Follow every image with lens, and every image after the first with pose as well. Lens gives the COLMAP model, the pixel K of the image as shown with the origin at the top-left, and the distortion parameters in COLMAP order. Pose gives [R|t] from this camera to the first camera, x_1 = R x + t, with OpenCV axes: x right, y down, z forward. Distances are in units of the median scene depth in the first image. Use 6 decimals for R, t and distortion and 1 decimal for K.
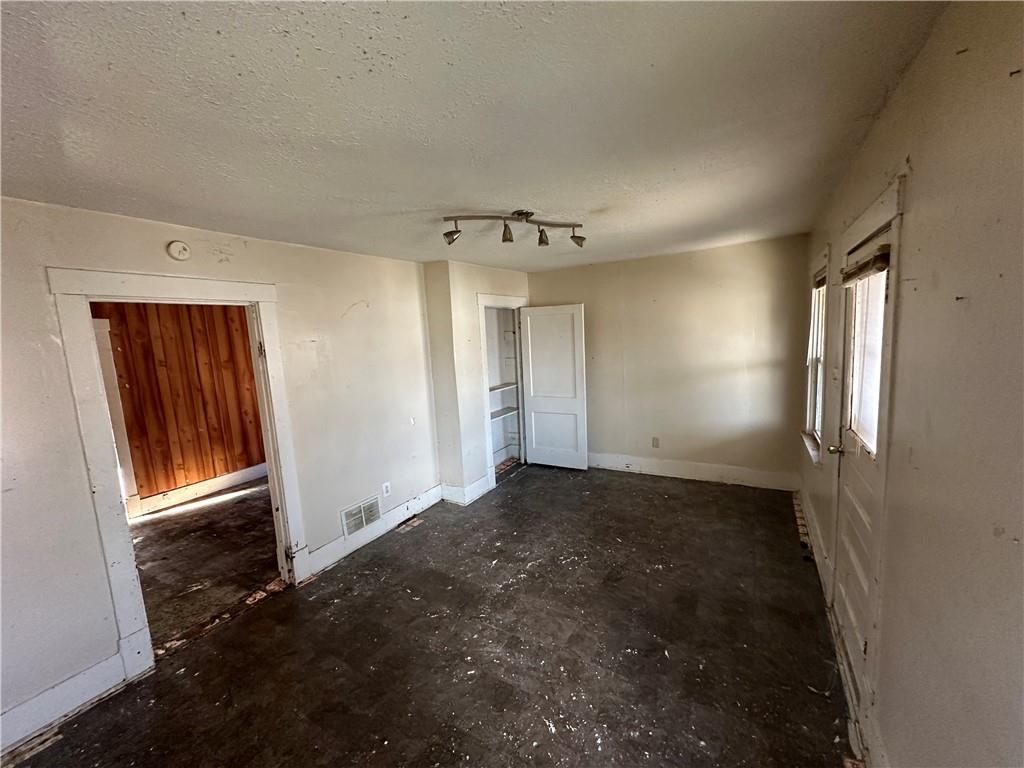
lens RADIAL K [[409.7, 0, 513.6], [0, 409.7, 386.7], [0, 0, 1]] dist [-0.001322, 0.000456]
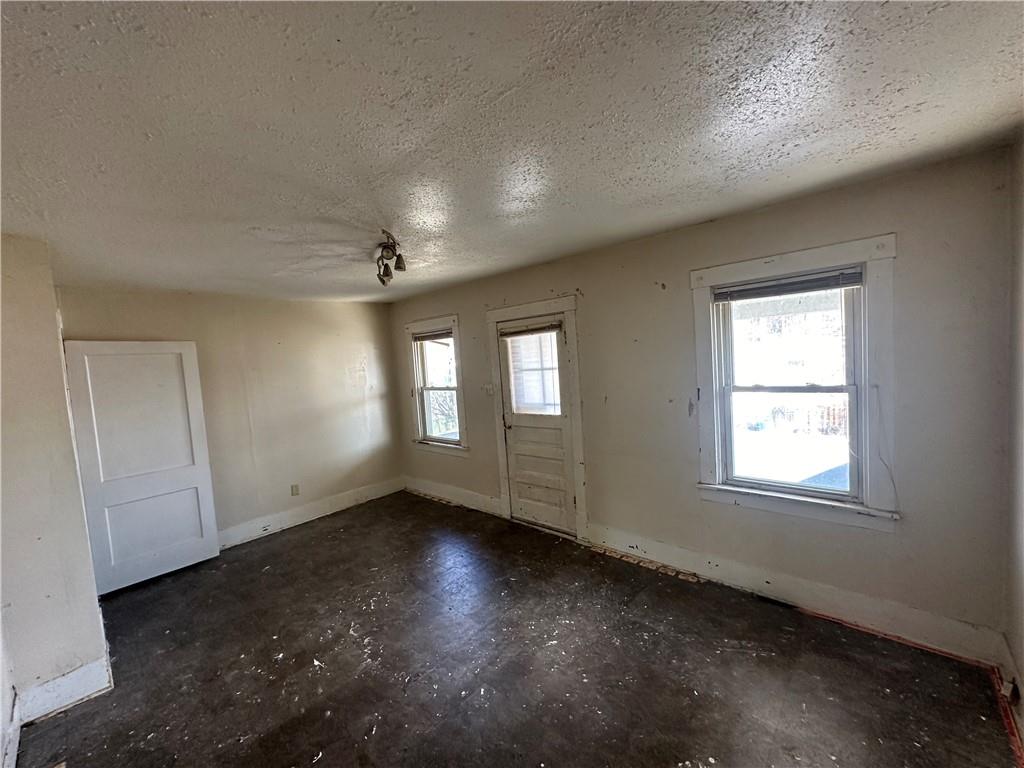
lens RADIAL K [[409.7, 0, 514.1], [0, 409.7, 383.2], [0, 0, 1]] dist [-0.001322, 0.000456]
pose [[0.202002, -0.024882, 0.979069, -0.559318], [0.185156, 0.982620, -0.013229, -0.001058], [-0.961724, 0.183953, 0.203099, 0.320322]]
